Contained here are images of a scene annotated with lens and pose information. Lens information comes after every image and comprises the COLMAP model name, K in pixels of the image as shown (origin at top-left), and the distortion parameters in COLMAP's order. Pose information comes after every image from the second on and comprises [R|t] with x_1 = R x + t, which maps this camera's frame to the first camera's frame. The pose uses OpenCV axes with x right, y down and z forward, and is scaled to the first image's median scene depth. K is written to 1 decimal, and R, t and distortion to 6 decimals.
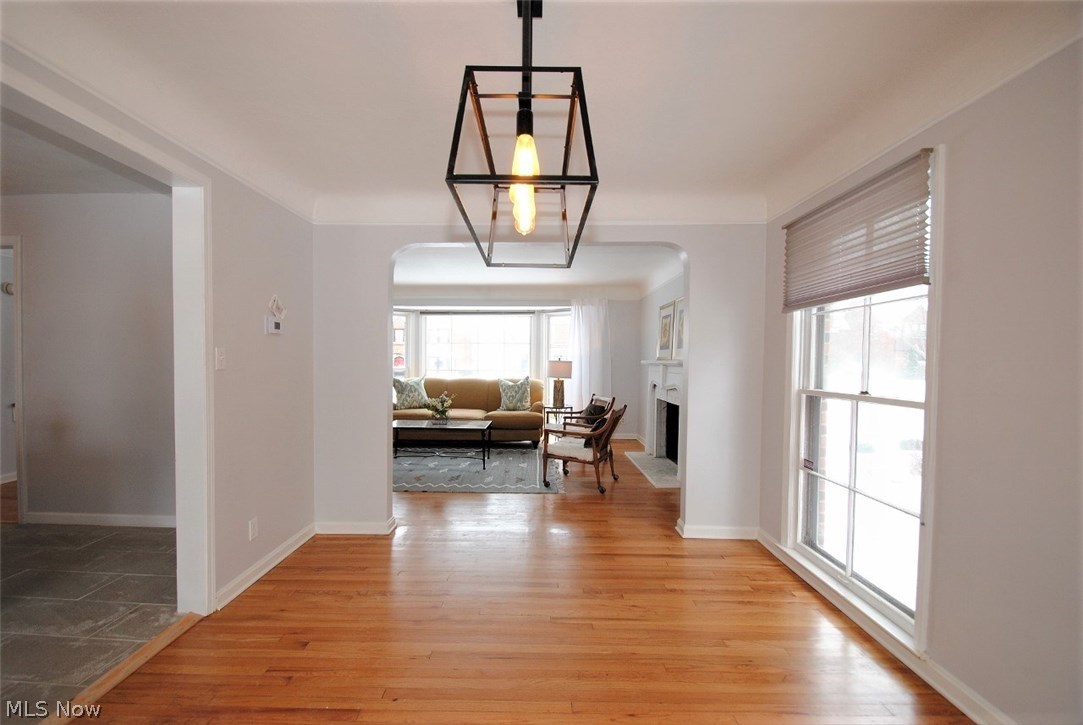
lens RADIAL K [[473.5, 0, 541.5], [0, 473.5, 362.5], [0, 0, 1]] dist [-0.000014, -0.000205]
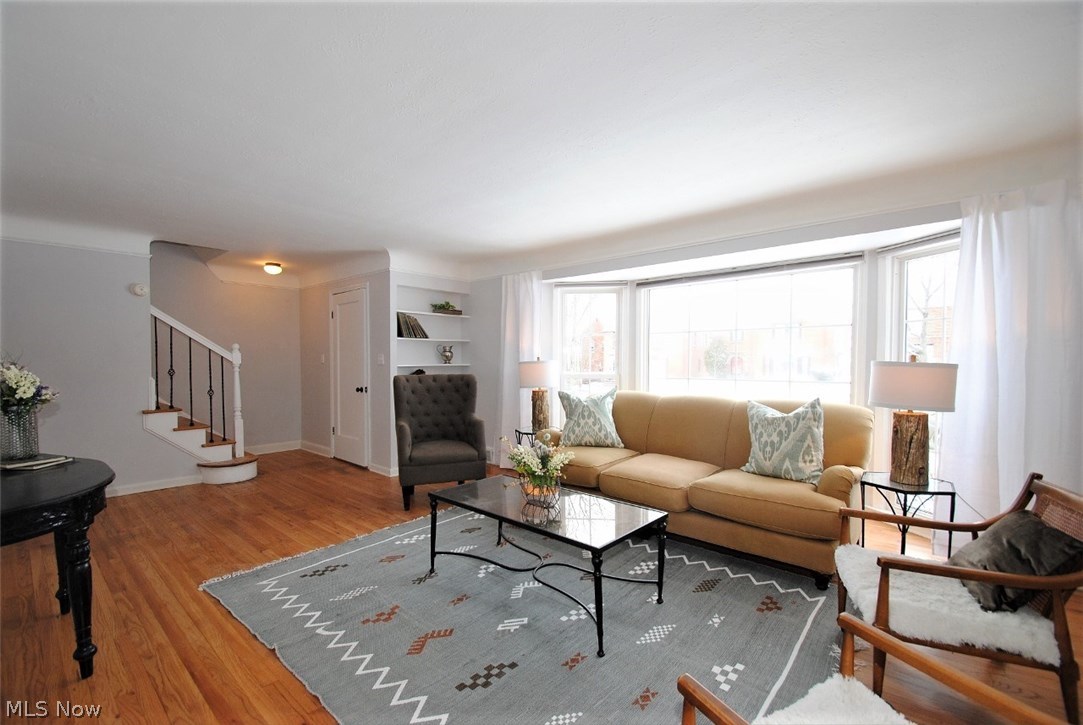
lens RADIAL K [[473.5, 0, 541.5], [0, 473.5, 362.5], [0, 0, 1]] dist [-0.000014, -0.000205]
pose [[0.743079, -0.002720, -0.669198, 0.070931], [0.002860, 0.999996, -0.000889, -0.004173], [0.669197, -0.001253, 0.743084, 0.516028]]
